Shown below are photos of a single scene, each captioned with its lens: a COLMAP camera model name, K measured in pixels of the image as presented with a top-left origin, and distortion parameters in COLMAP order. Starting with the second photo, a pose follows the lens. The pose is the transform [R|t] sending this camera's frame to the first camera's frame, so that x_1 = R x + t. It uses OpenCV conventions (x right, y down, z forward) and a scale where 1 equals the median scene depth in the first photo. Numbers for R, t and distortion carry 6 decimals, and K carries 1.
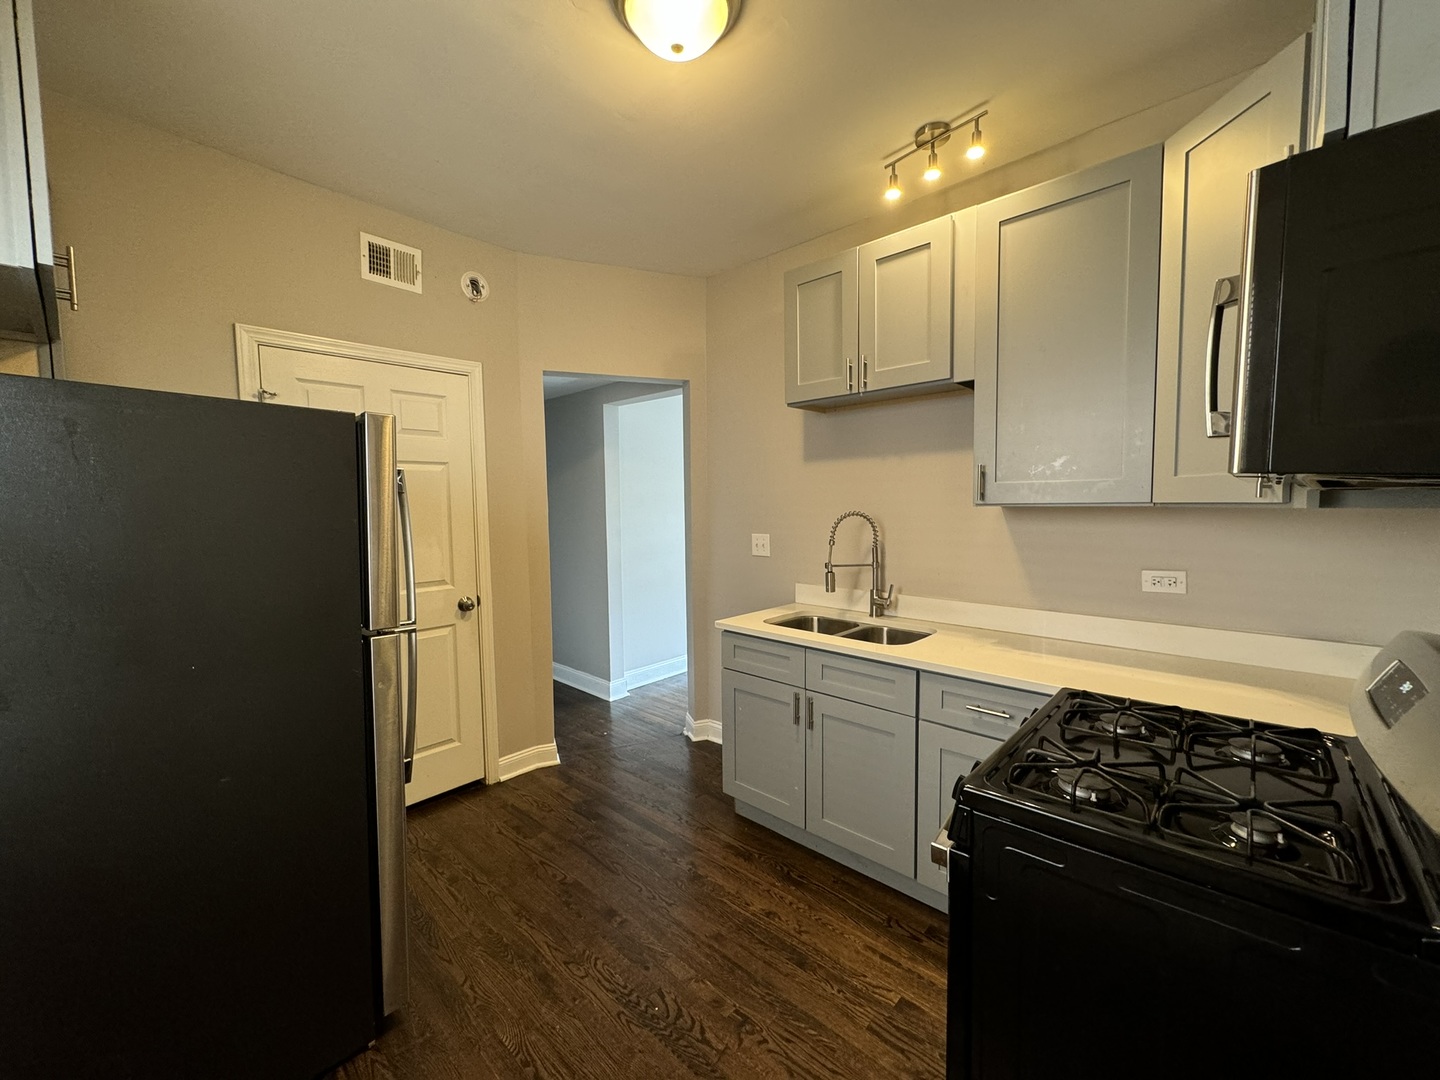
lens RADIAL K [[575.5, 0, 720.0], [0, 575.5, 540.0], [0, 0, 1]] dist [-0.001830, -0.000566]
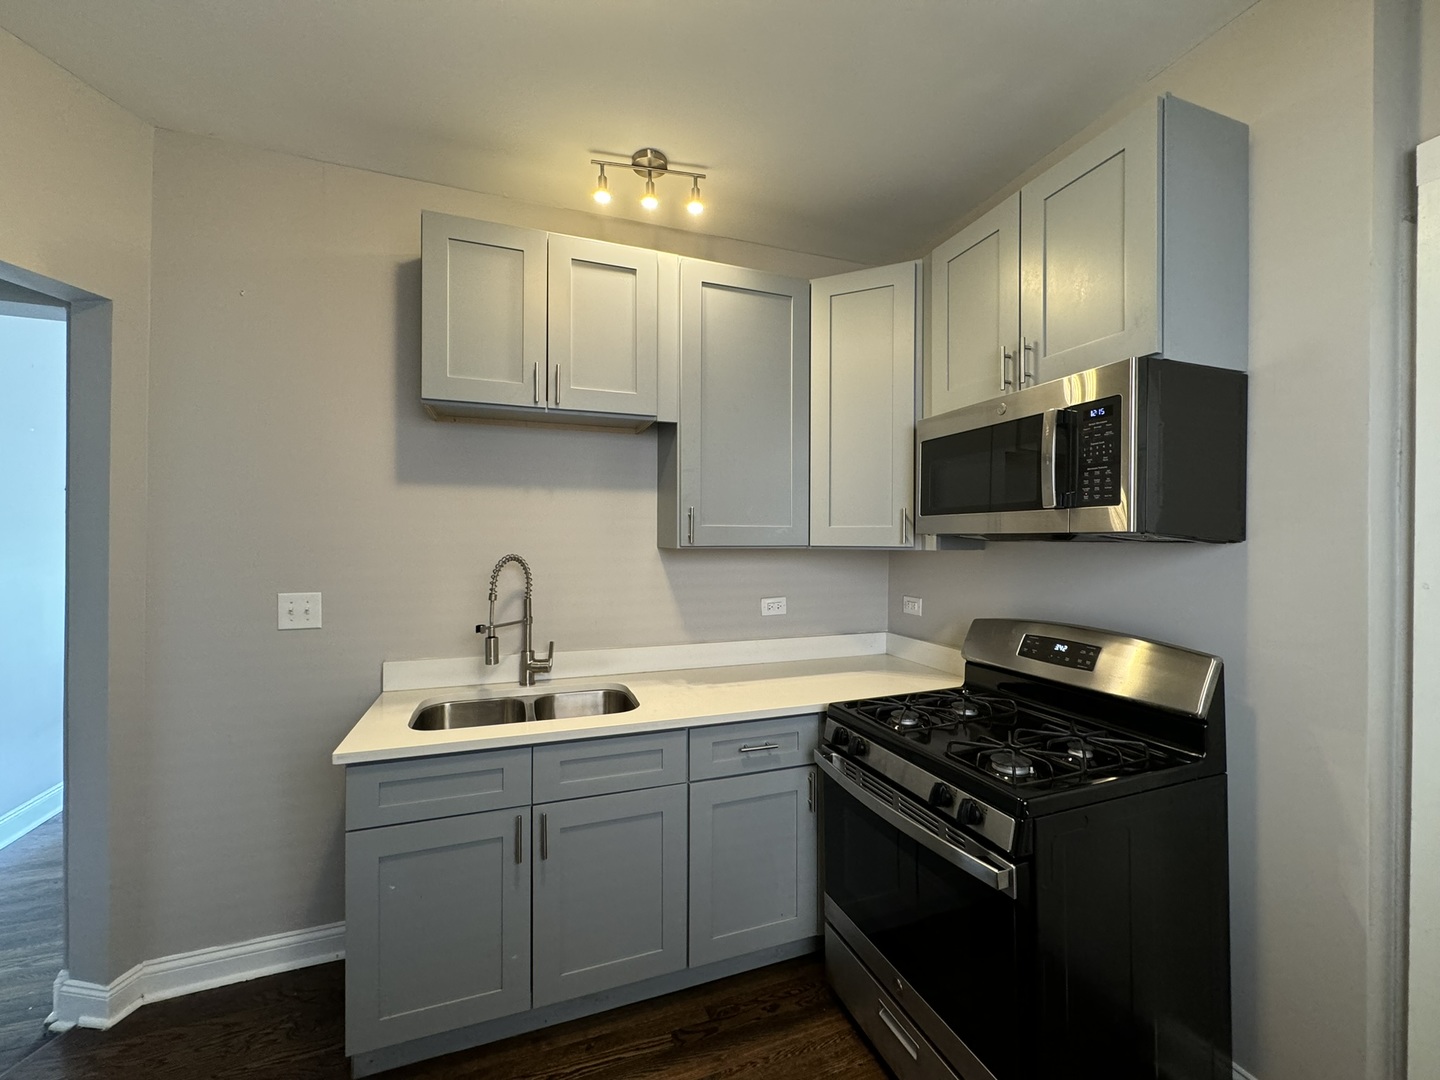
lens RADIAL K [[575.5, 0, 720.0], [0, 575.5, 540.0], [0, 0, 1]] dist [-0.001830, -0.000566]
pose [[0.452966, 0.010292, 0.891468, -0.390335], [0.049870, 0.998075, -0.036862, -0.031149], [-0.890132, 0.061155, 0.451581, 0.457342]]
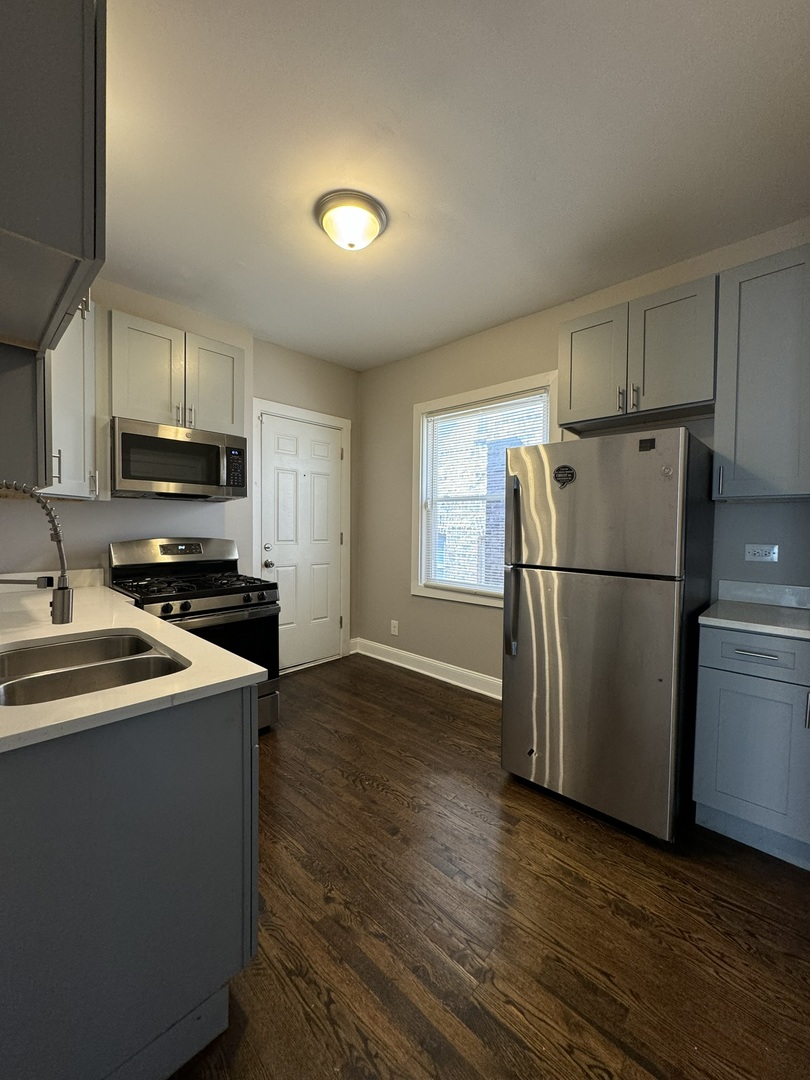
lens RADIAL K [[431.7, 0, 405.0], [0, 431.7, 540.0], [0, 0, 1]] dist [-0.001830, -0.000566]
pose [[-0.999868, -0.003159, 0.015966, -0.179106], [-0.001504, 0.994721, 0.102609, -0.045579], [-0.016206, 0.102571, -0.994594, 1.636969]]
